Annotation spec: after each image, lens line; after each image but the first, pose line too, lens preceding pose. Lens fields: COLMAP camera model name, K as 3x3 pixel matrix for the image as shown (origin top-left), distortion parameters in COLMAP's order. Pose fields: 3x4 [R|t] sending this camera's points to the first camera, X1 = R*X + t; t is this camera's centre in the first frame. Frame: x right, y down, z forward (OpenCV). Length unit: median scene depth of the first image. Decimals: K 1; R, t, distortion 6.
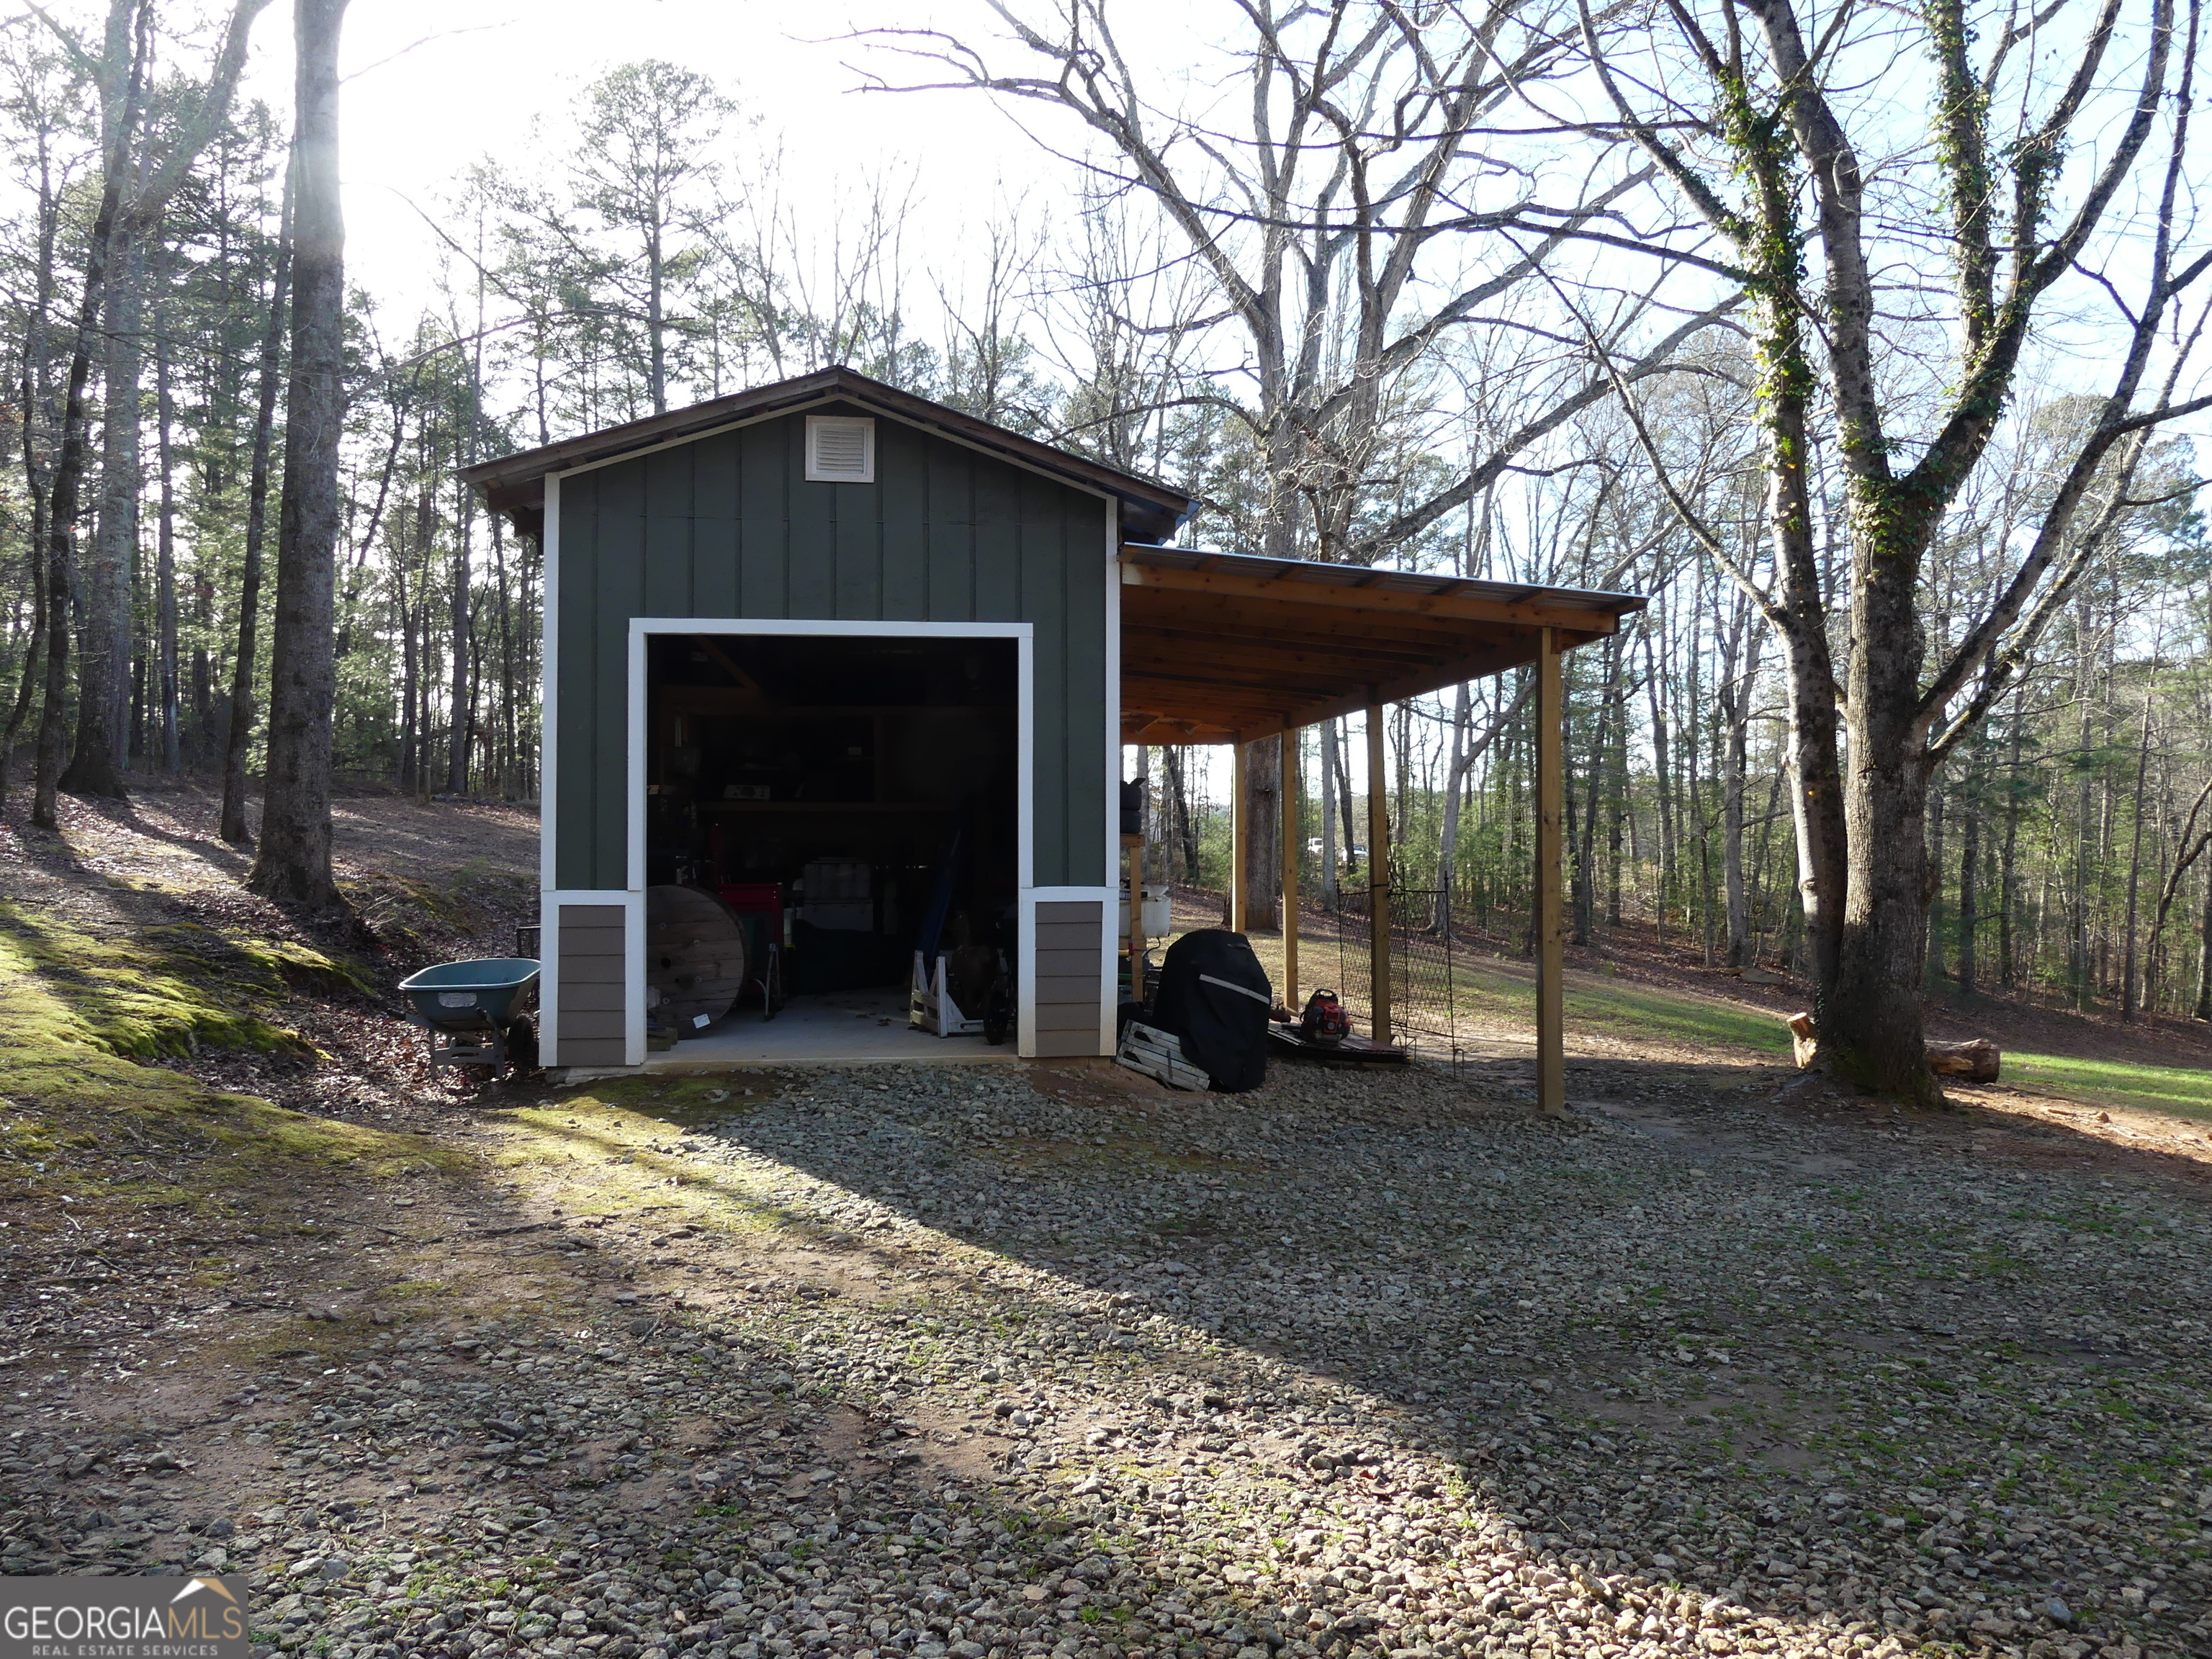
lens RADIAL K [[1643.3, 0, 1122.3], [0, 1643.3, 818.8], [0, 0, 1]] dist [-0.027209, 0.023221]
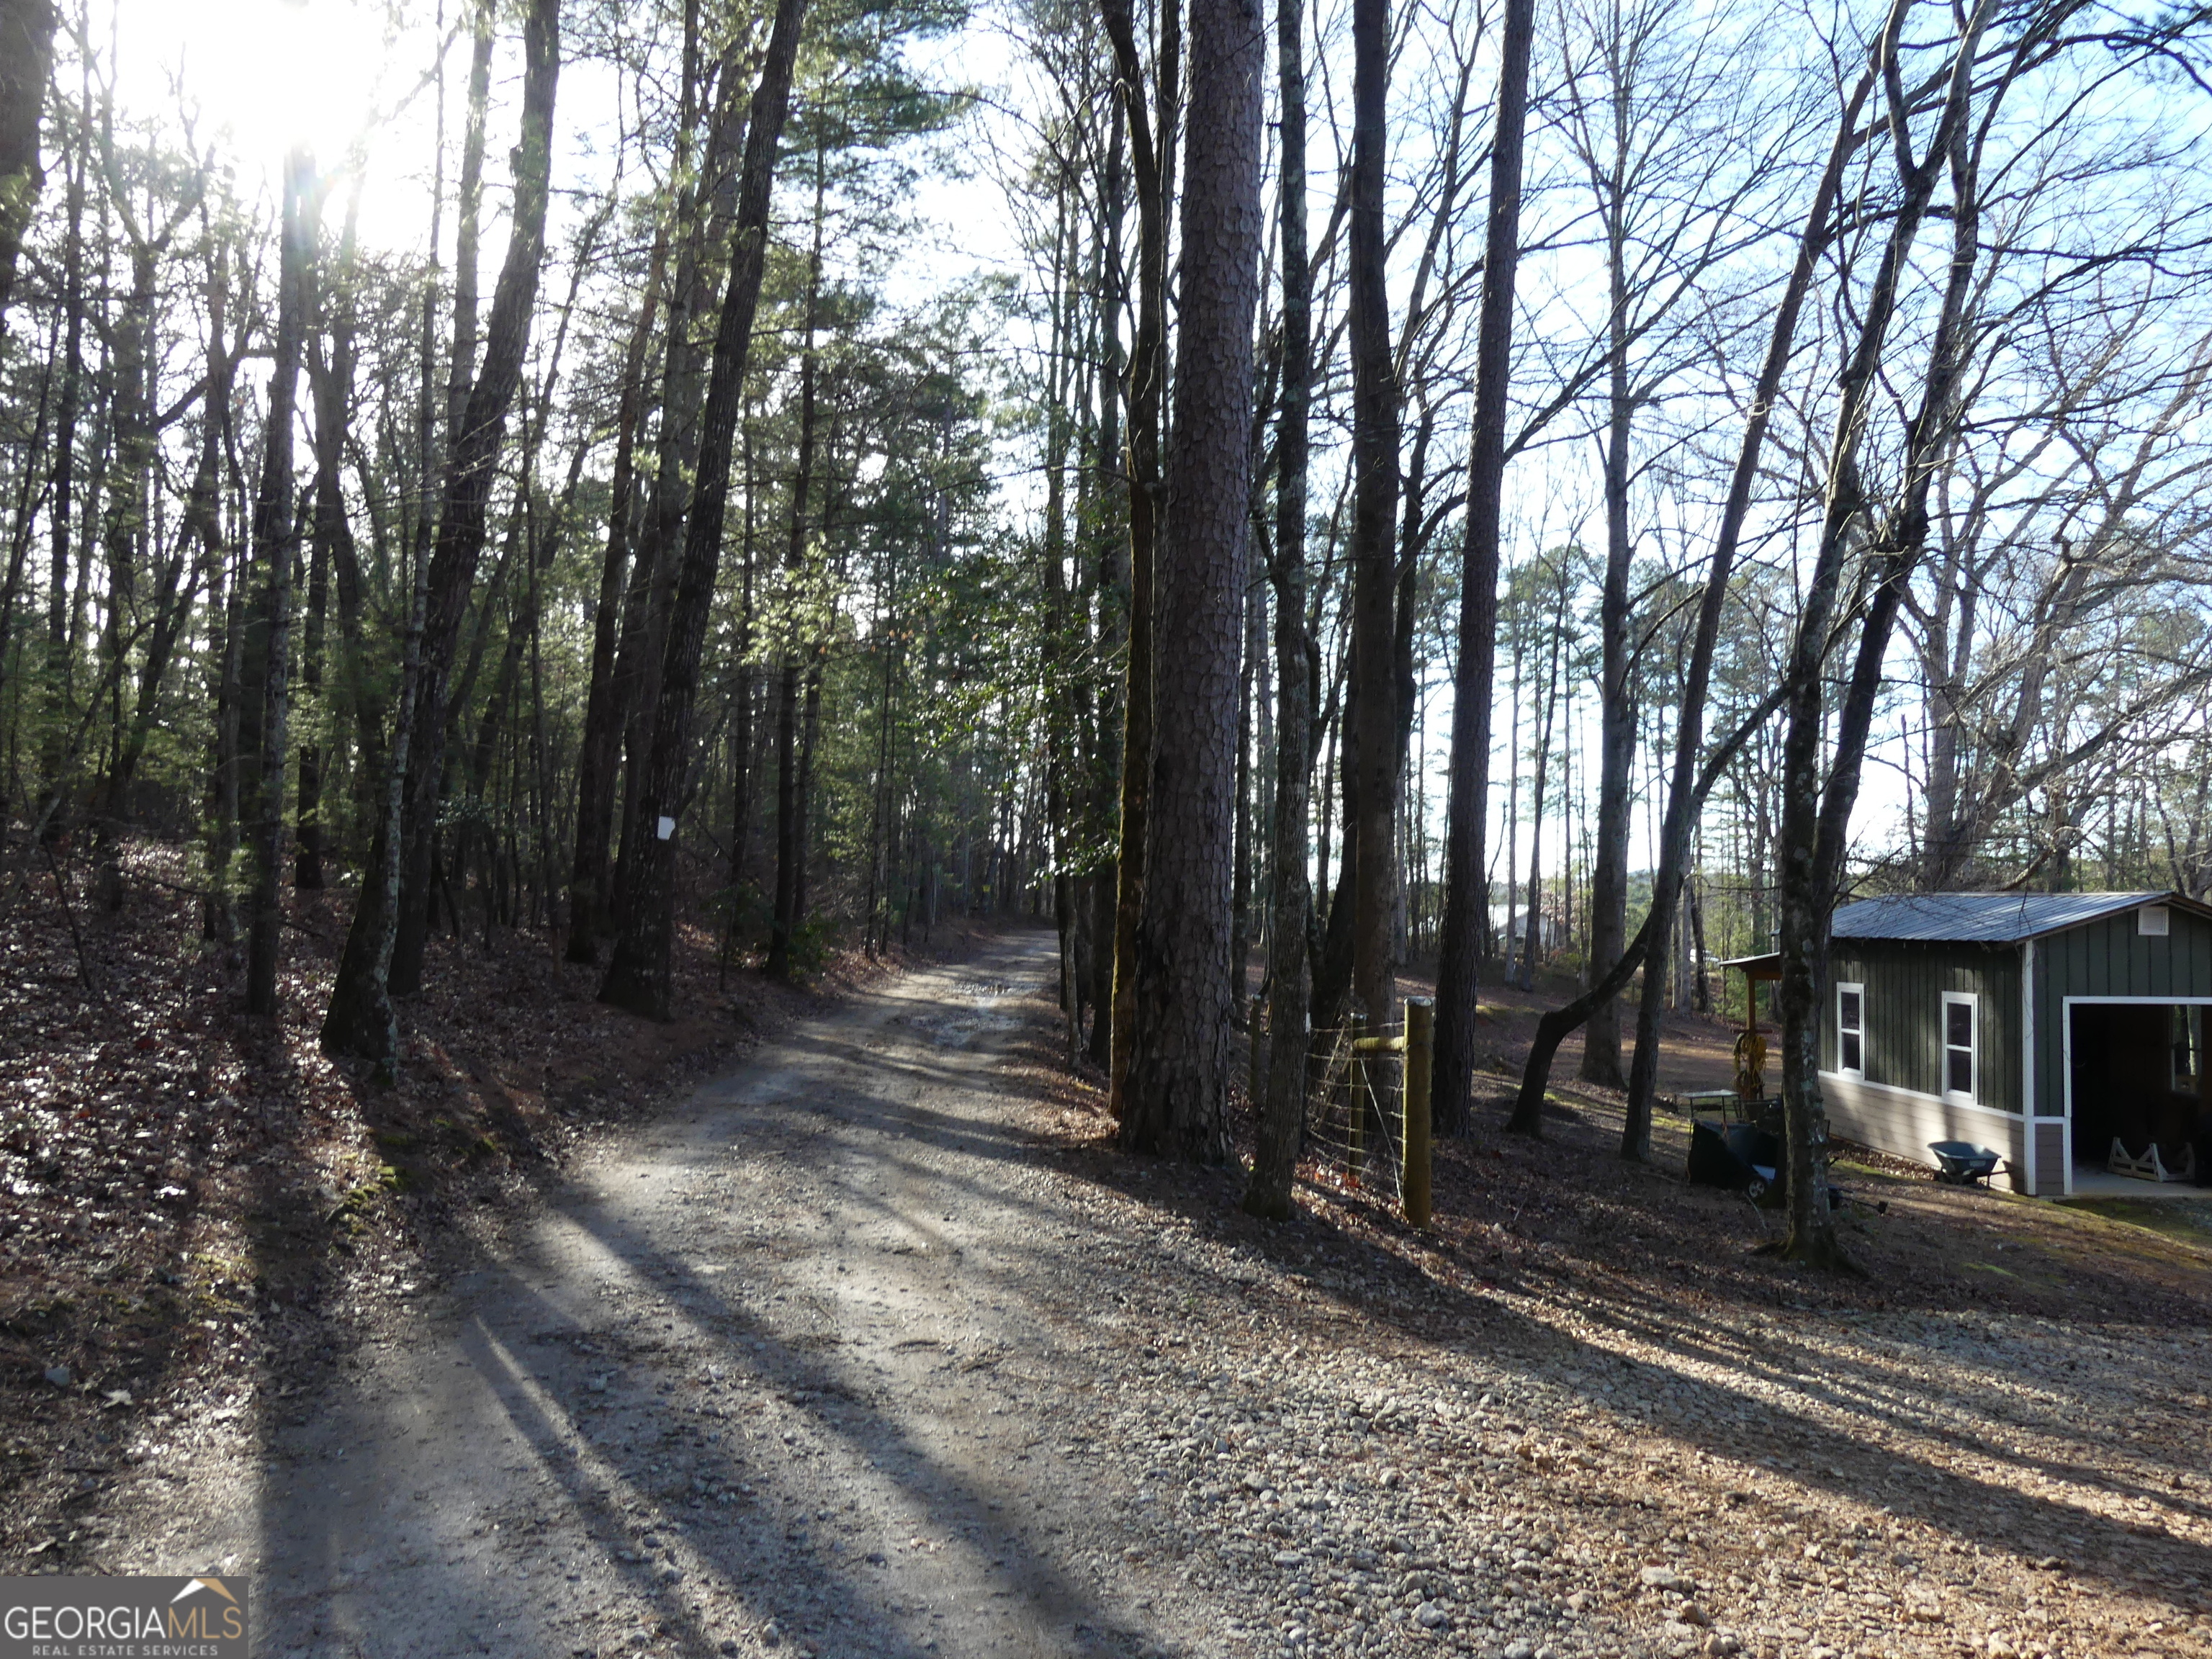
lens RADIAL K [[1643.3, 0, 1118.9], [0, 1643.3, 837.3], [0, 0, 1]] dist [-0.027209, 0.023221]
pose [[0.989257, 0.006382, -0.146047, -1.037586], [-0.012576, 0.999058, -0.041530, -0.190154], [0.145644, 0.042921, 0.988406, -1.181852]]
